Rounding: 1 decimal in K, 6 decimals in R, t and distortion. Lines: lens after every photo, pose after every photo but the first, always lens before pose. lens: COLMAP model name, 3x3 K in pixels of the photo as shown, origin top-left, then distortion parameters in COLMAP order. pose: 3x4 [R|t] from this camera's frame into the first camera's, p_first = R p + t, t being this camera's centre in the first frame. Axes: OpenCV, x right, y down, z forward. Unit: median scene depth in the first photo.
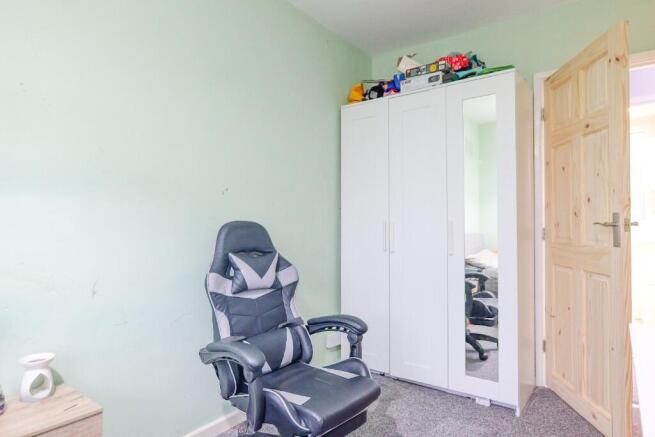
lens RADIAL K [[387.3, 0, 316.1], [0, 387.3, 220.1], [0, 0, 1]] dist [-0.033868, 0.016277]
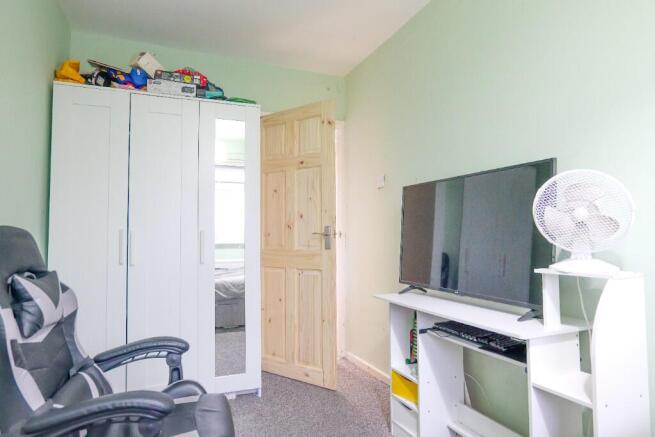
lens RADIAL K [[391.4, 0, 327.5], [0, 391.4, 218.5], [0, 0, 1]] dist [-0.000985, 0.001519]
pose [[0.528794, 0.038571, 0.847873, -0.417667], [-0.007256, 0.999136, -0.040927, 0.011103], [-0.848719, 0.015490, 0.528617, 0.177471]]
